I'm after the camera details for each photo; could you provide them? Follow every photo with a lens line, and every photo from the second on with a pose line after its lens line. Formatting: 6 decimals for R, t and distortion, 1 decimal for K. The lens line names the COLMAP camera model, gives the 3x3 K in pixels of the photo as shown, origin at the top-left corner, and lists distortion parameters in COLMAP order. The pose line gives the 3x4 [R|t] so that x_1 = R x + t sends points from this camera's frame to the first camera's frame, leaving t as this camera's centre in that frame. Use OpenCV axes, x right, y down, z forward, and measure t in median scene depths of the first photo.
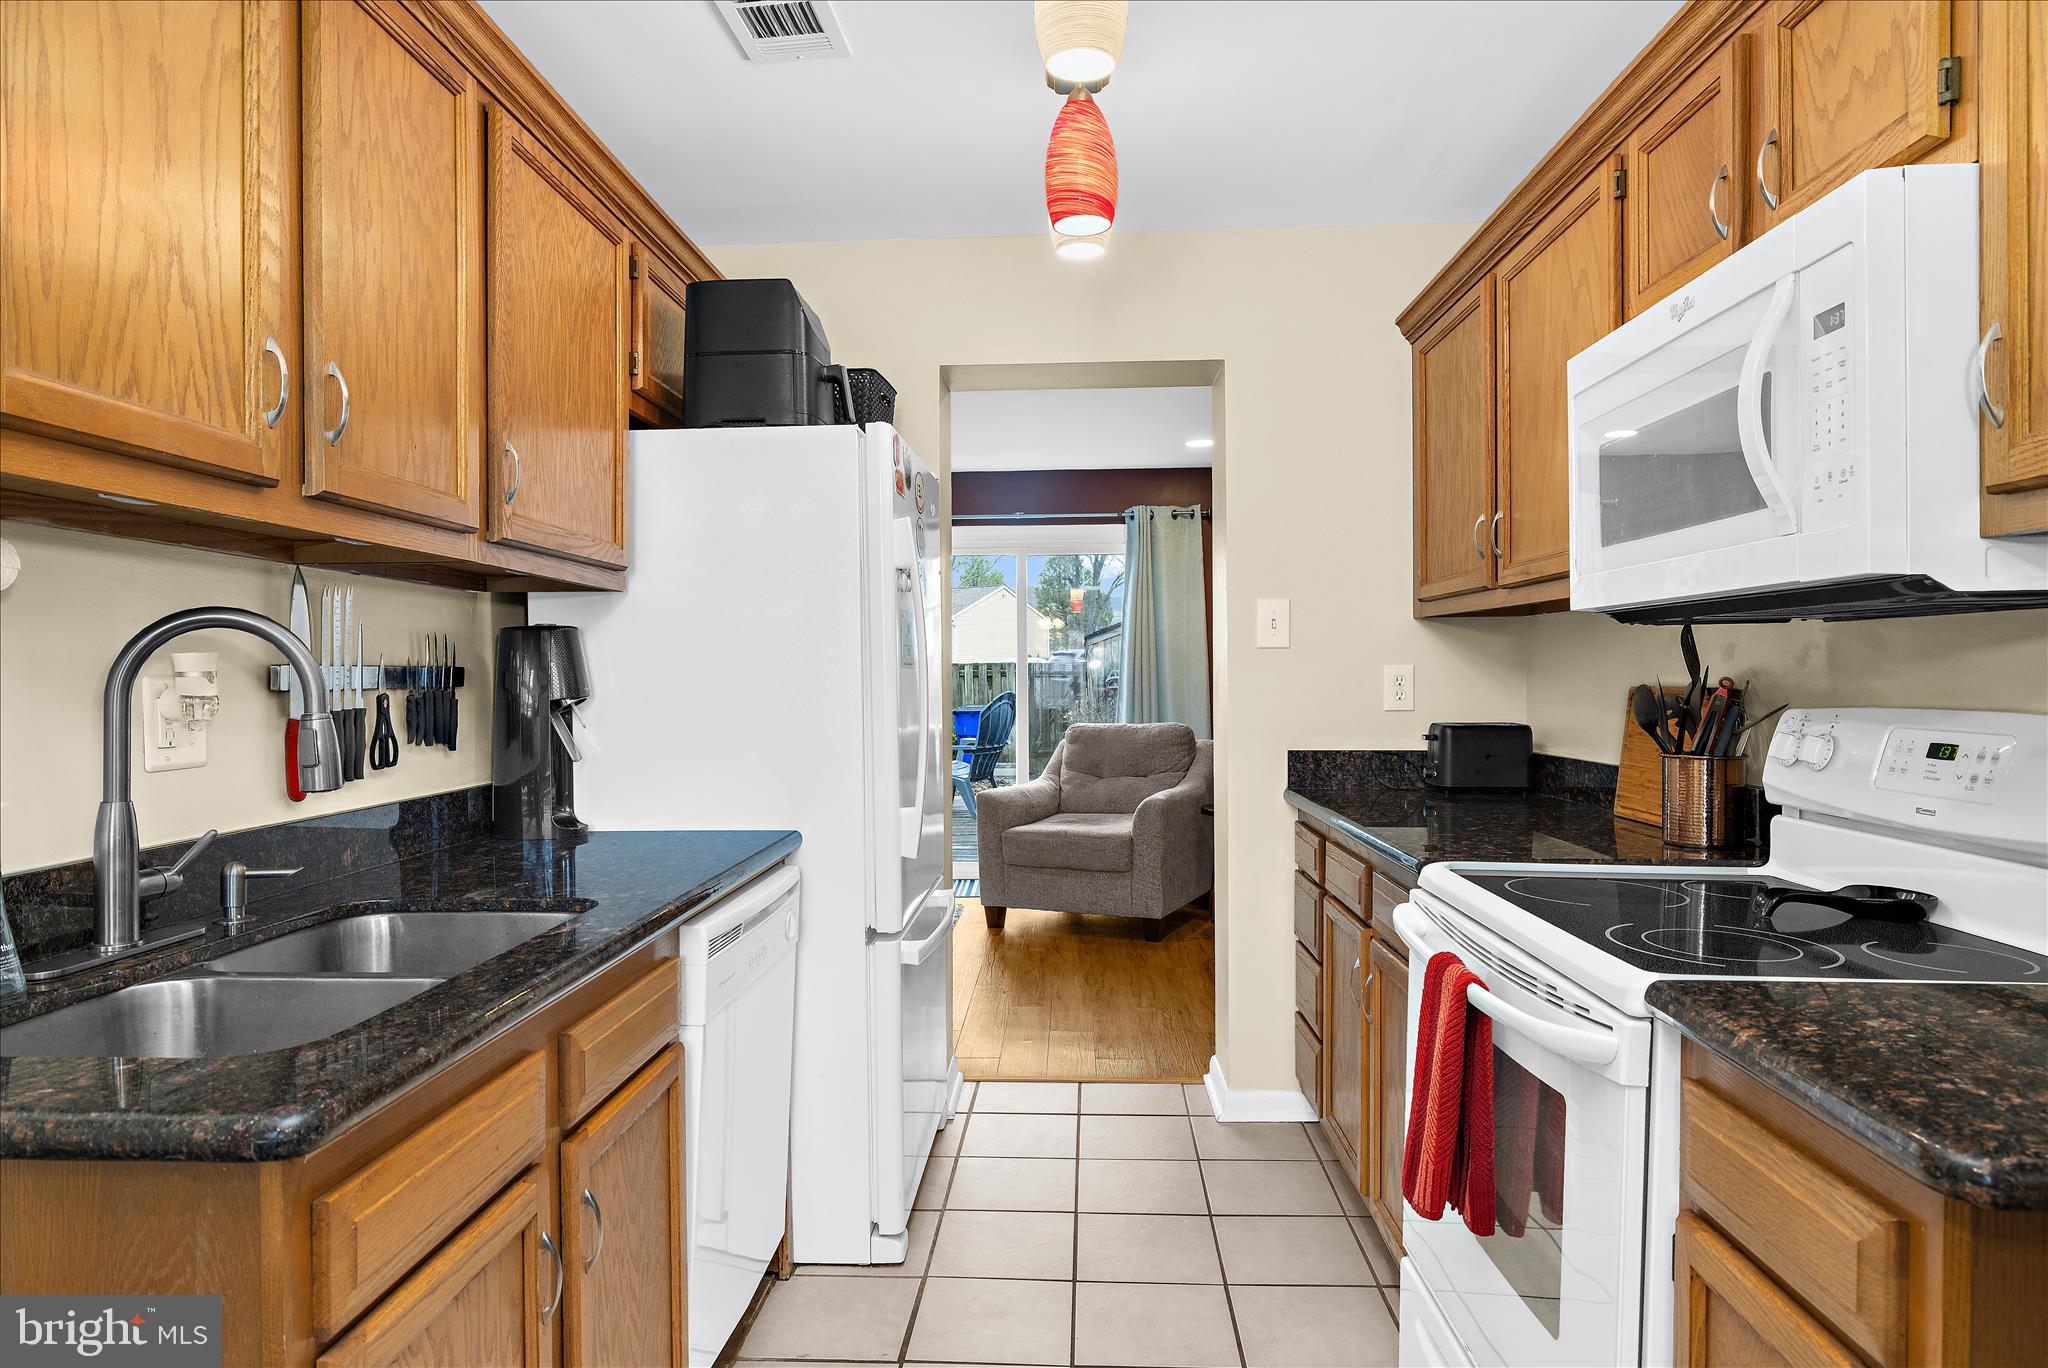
lens RADIAL K [[1209.8, 0, 1016.6], [0, 1209.8, 690.4], [0, 0, 1]] dist [-0.003010, 0.004067]
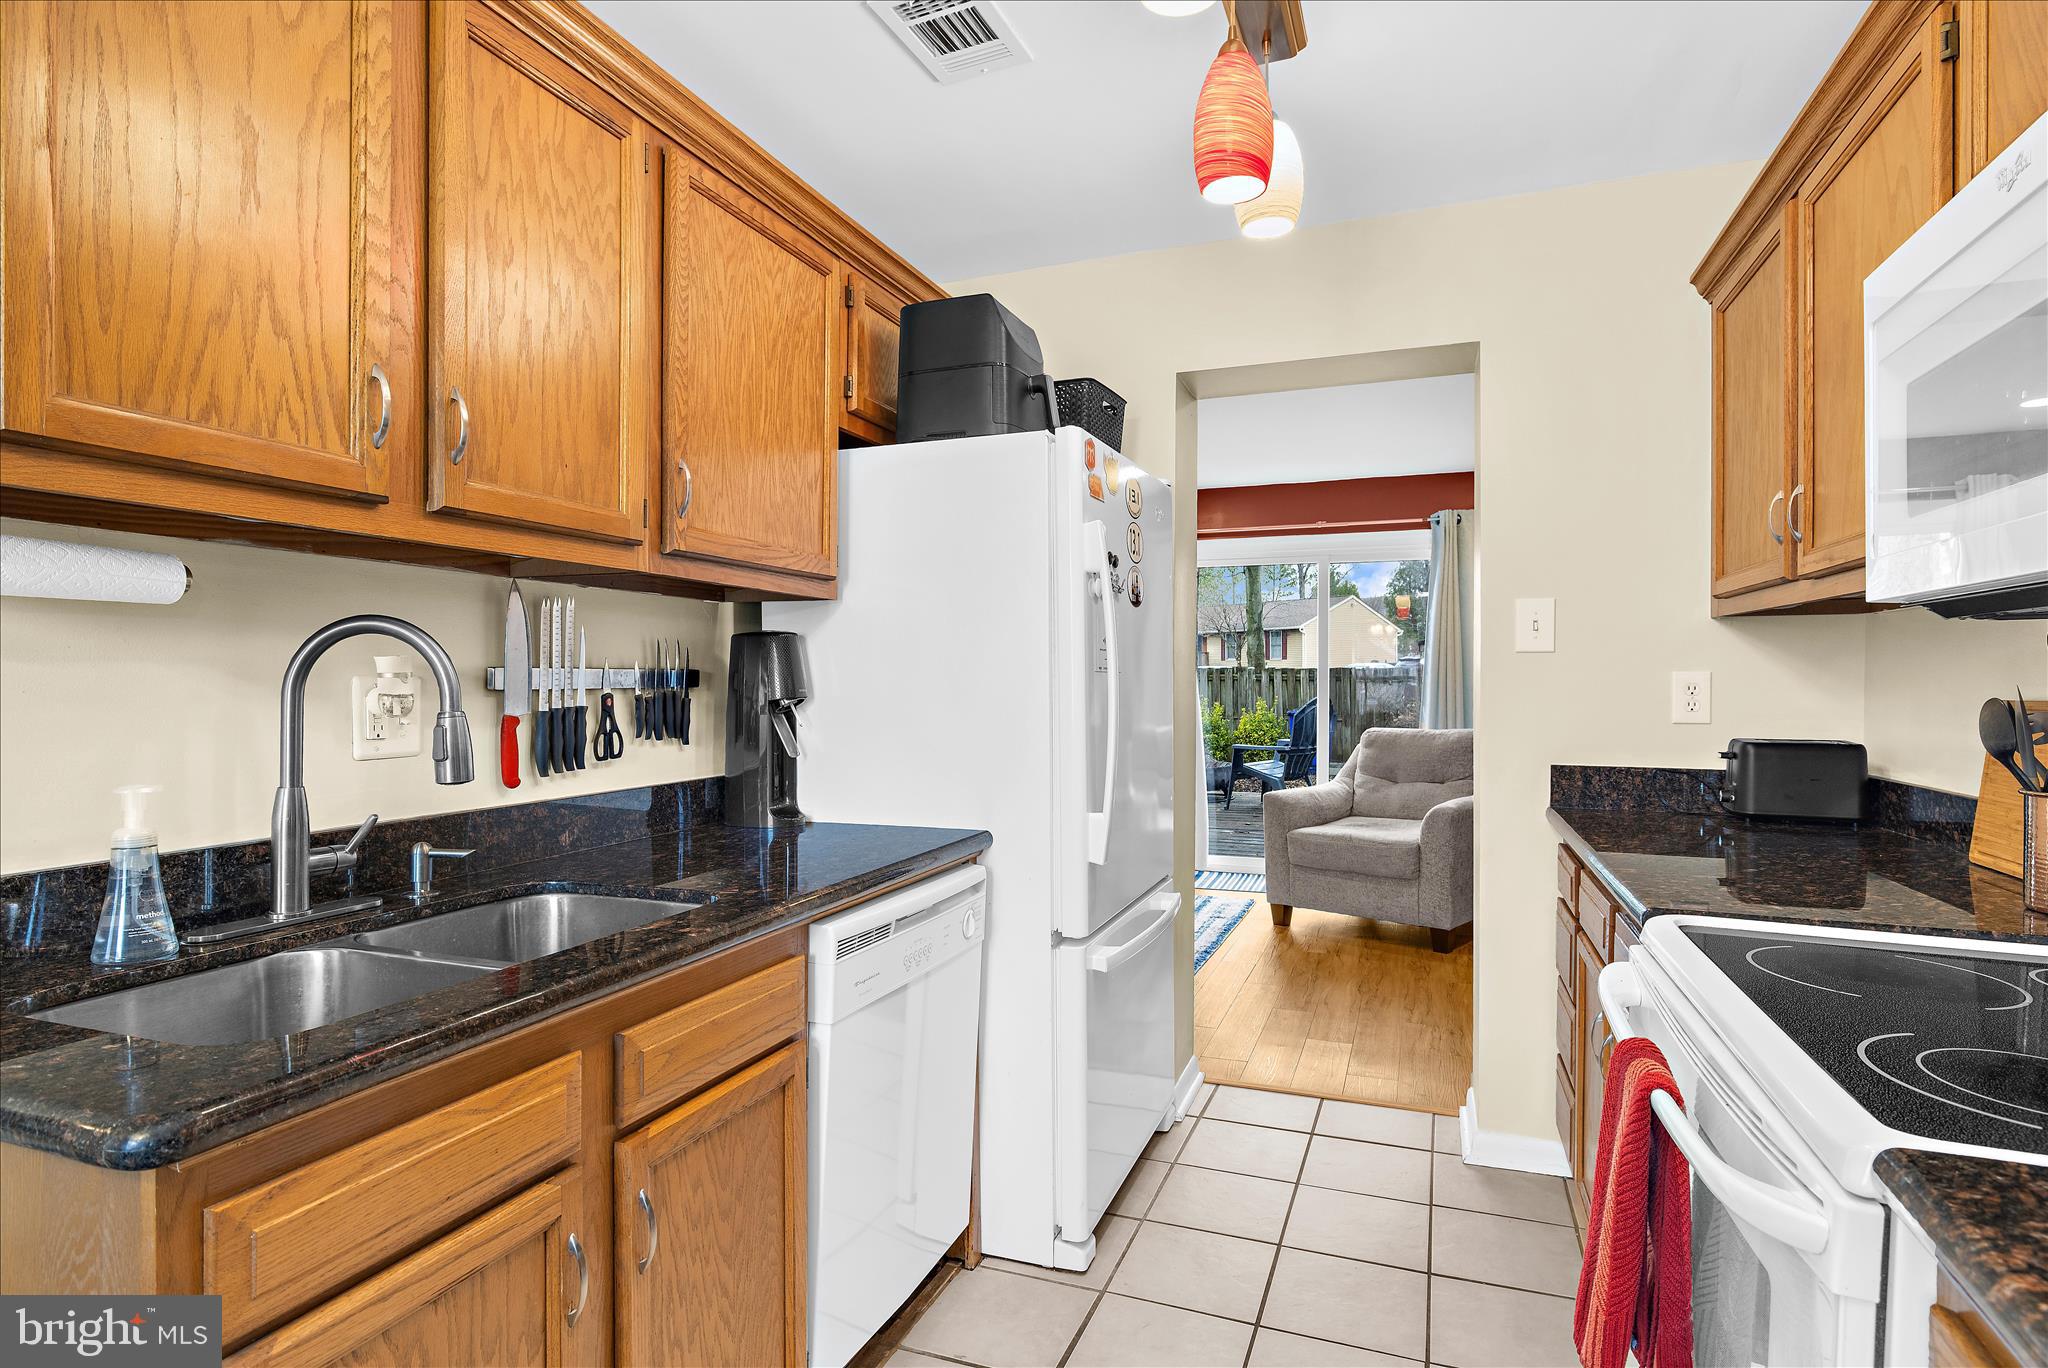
lens RADIAL K [[1076.9, 0, 1020.7], [0, 1076.9, 689.7], [0, 0, 1]] dist [0.000682, -0.002132]
pose [[0.950911, 0.009610, -0.309316, 0.136090], [-0.010184, 0.999948, -0.000240, -0.003876], [0.309298, 0.003378, 0.950959, 0.154420]]
